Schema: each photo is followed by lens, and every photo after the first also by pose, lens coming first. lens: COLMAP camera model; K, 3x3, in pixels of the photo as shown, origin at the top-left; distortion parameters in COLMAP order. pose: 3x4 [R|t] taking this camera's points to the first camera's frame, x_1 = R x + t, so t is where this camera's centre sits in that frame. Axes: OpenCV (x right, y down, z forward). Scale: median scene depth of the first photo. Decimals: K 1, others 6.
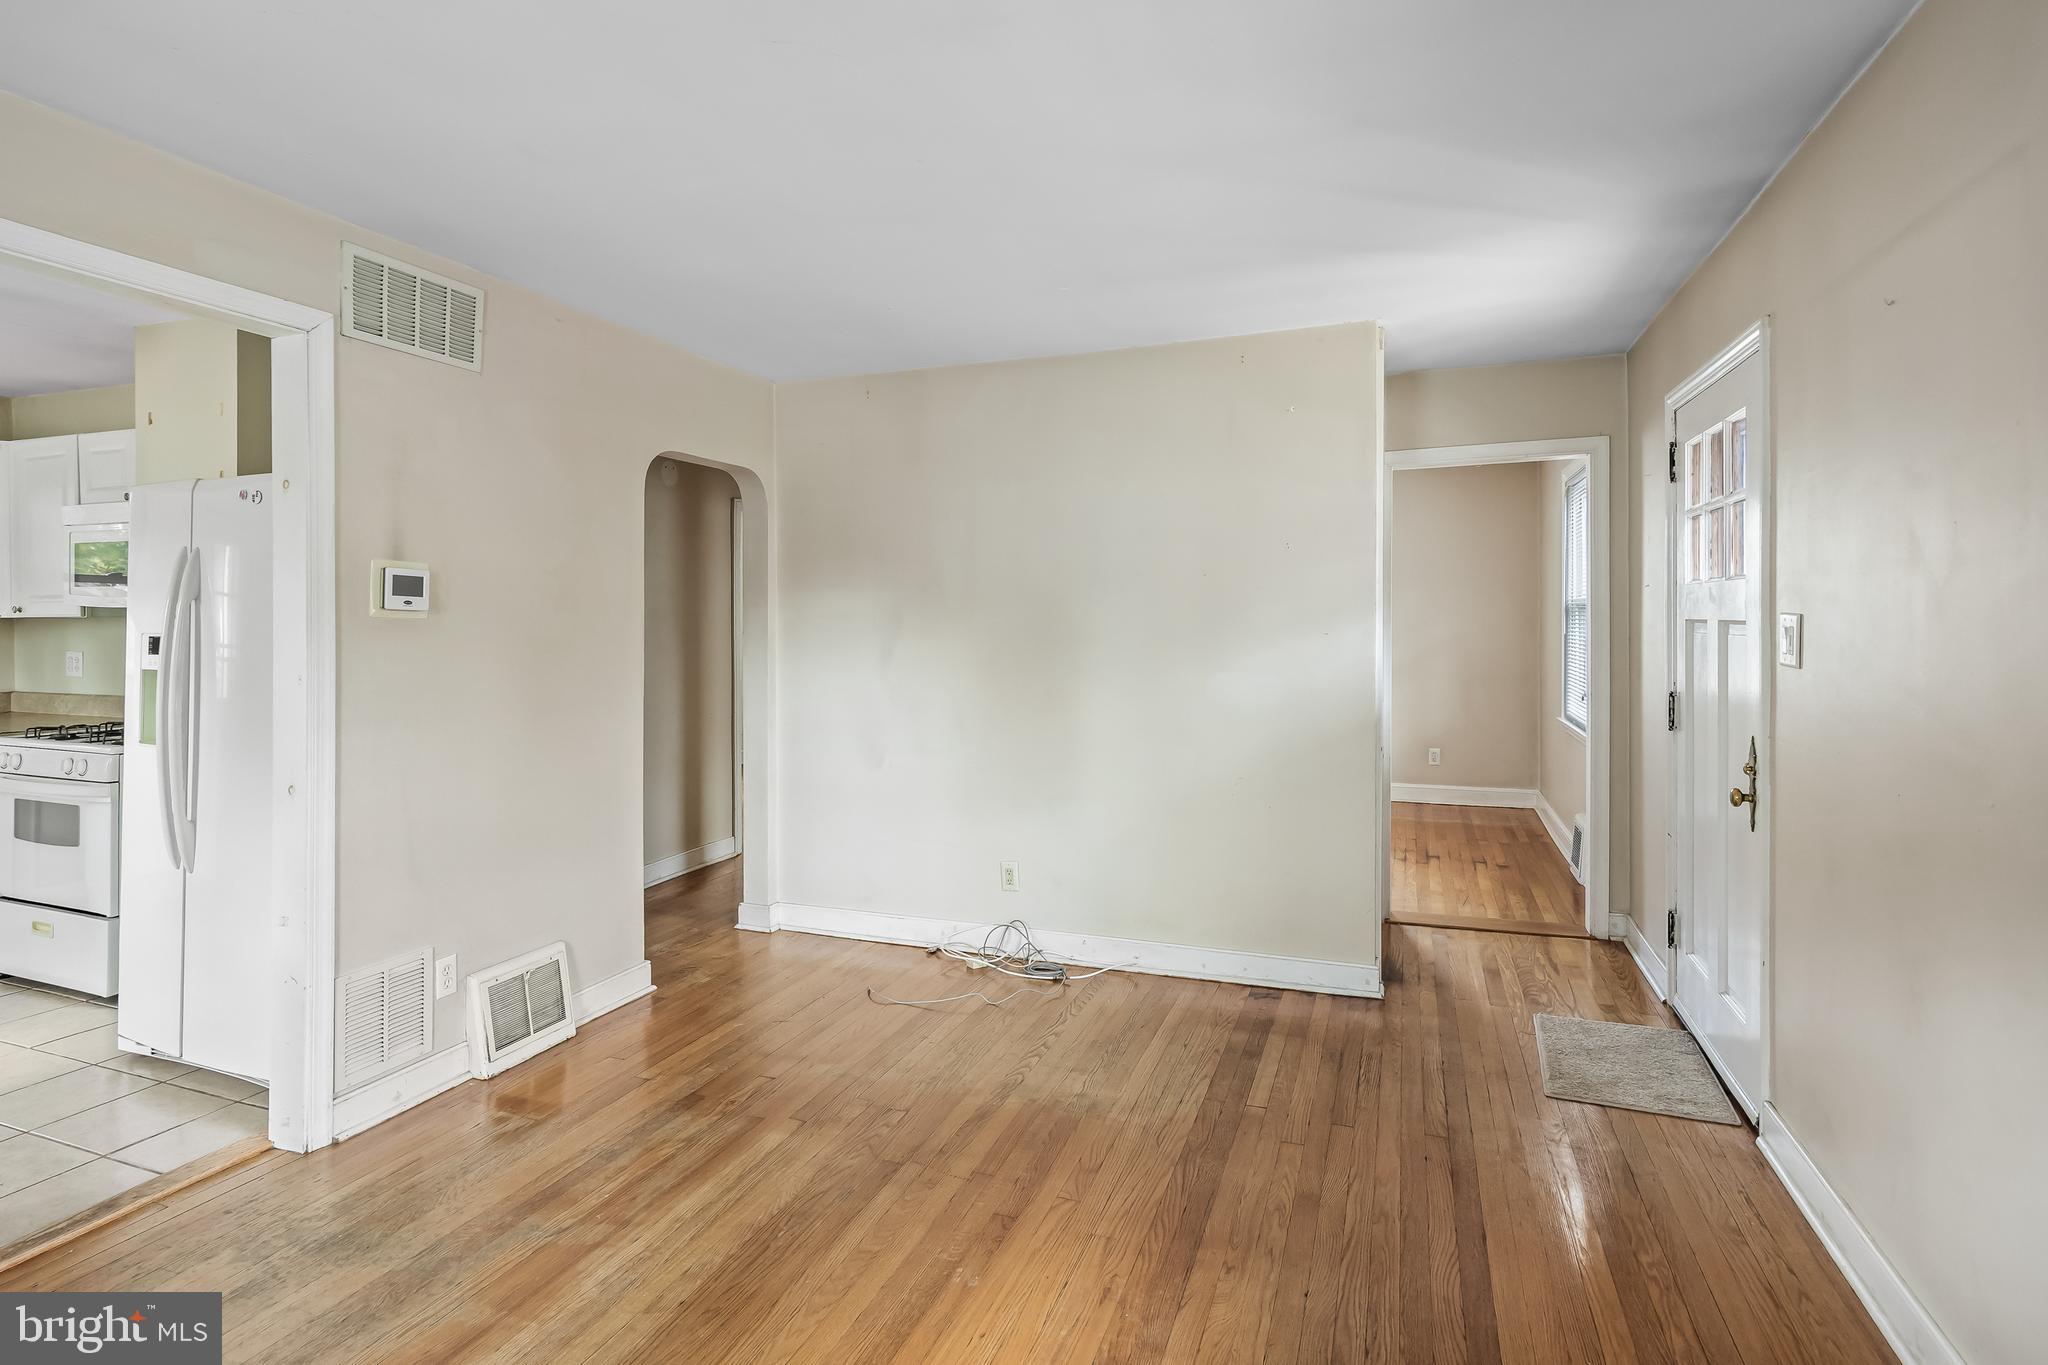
lens RADIAL K [[1020.2, 0, 1016.5], [0, 1020.2, 620.9], [0, 0, 1]] dist [-0.001267, 0.001350]
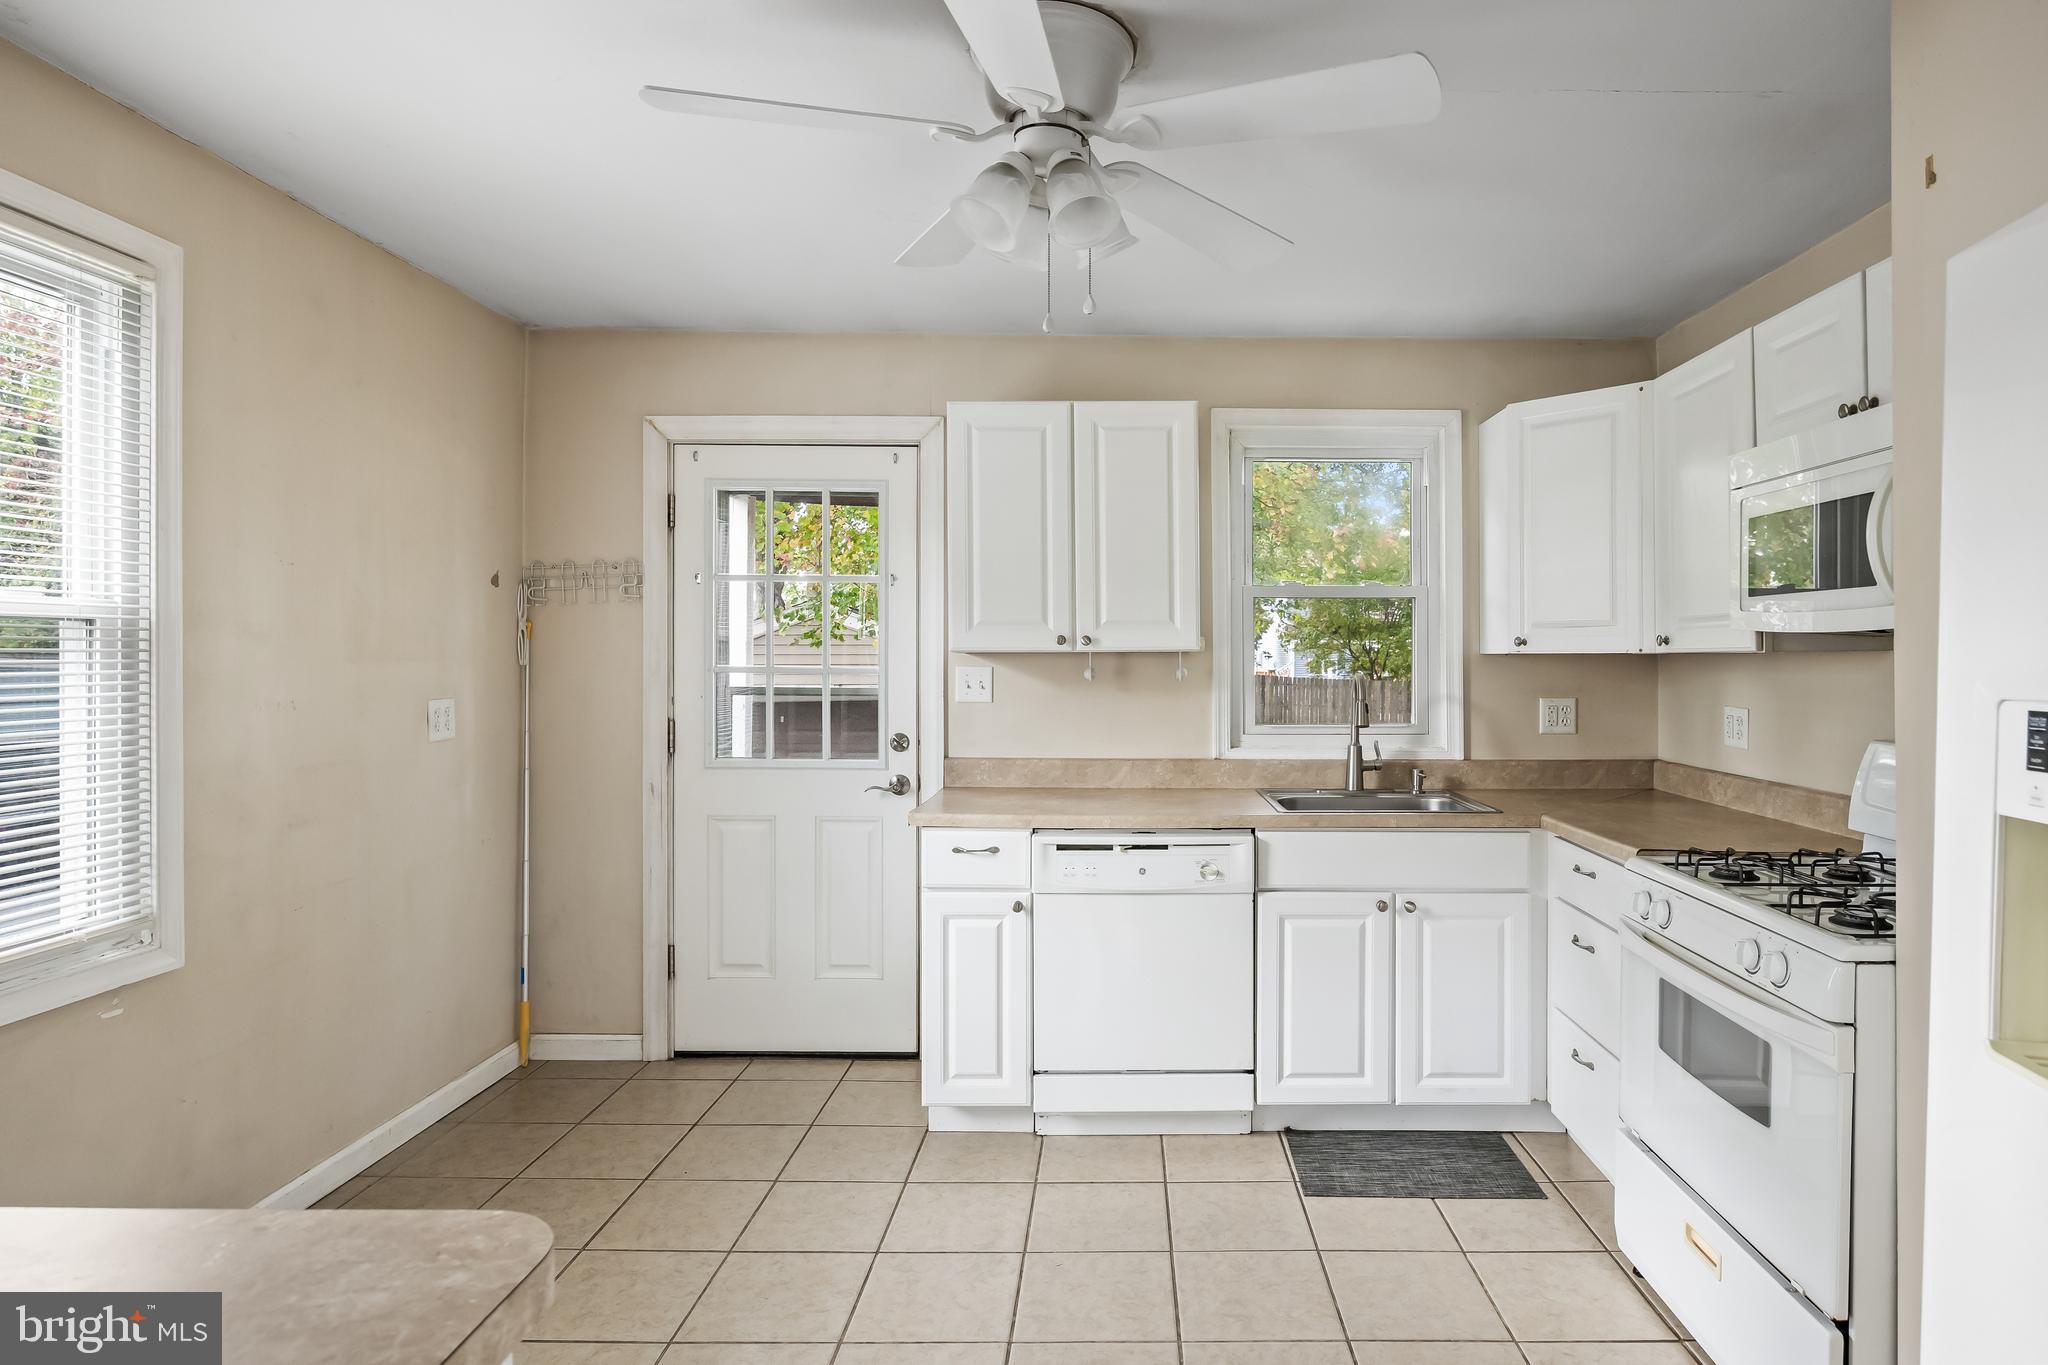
lens RADIAL K [[1091.5, 0, 1104.9], [0, 1091.5, 659.4], [0, 0, 1]] dist [0.018833, 0.000469]
pose [[0.324221, 0.000622, -0.945981, -0.498675], [0.000082, 1.000000, 0.000685, -0.000044], [0.945981, -0.000299, 0.324221, 0.503426]]
